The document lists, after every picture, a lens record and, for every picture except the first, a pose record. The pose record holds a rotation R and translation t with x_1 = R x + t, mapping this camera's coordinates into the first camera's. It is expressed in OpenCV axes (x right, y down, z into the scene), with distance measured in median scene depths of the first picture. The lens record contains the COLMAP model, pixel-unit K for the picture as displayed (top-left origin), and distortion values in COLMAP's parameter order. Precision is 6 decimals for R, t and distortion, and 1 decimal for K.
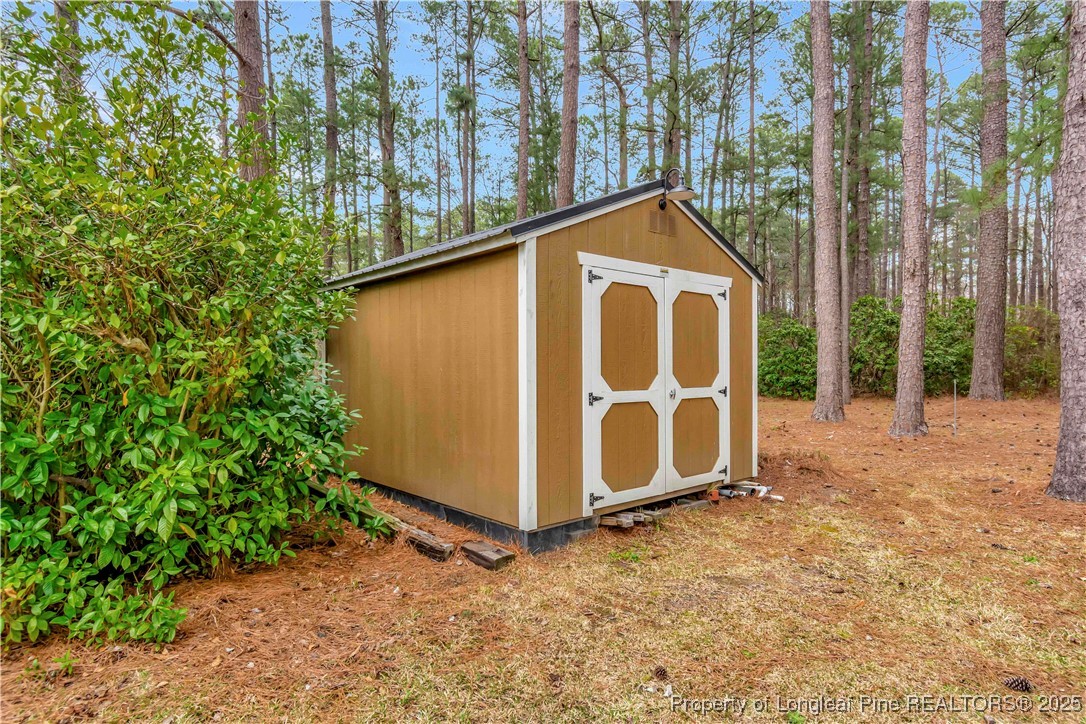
lens RADIAL K [[590.5, 0, 542.7], [0, 590.5, 363.4], [0, 0, 1]] dist [-0.000204, -0.000050]
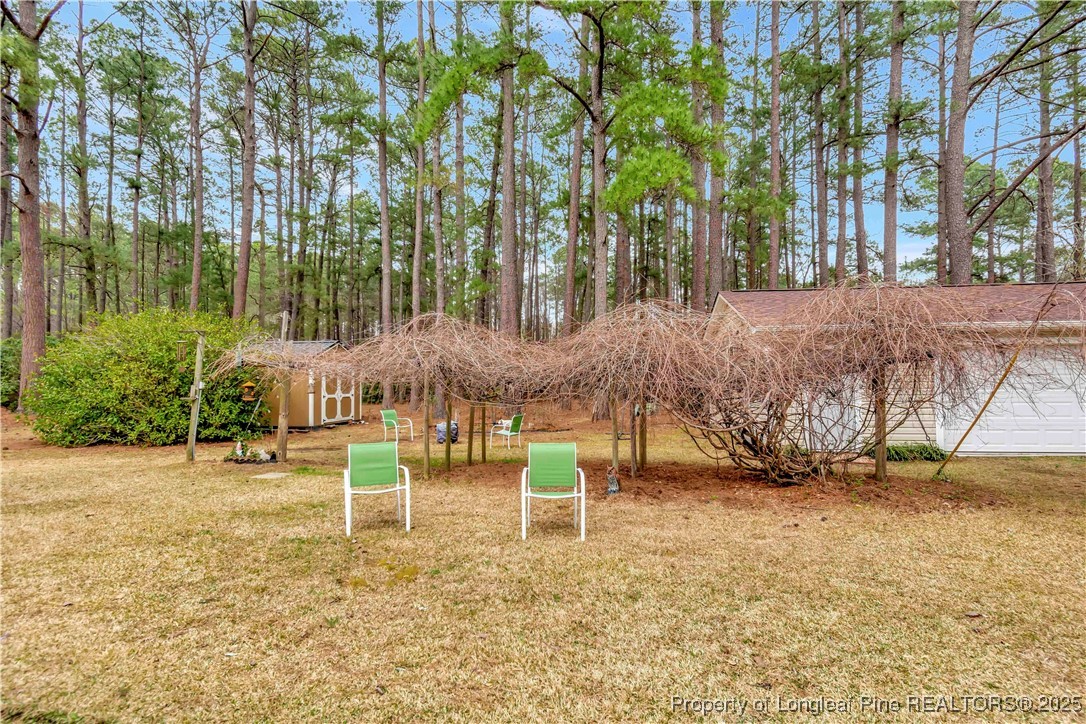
lens RADIAL K [[534.4, 0, 543.0], [0, 534.4, 364.5], [0, 0, 1]] dist [-0.000091, -0.000009]
pose [[0.767789, 0.016795, 0.640483, -1.154804], [0.004056, 0.999509, -0.031072, -0.045554], [-0.640690, 0.026454, 0.767344, -2.922619]]
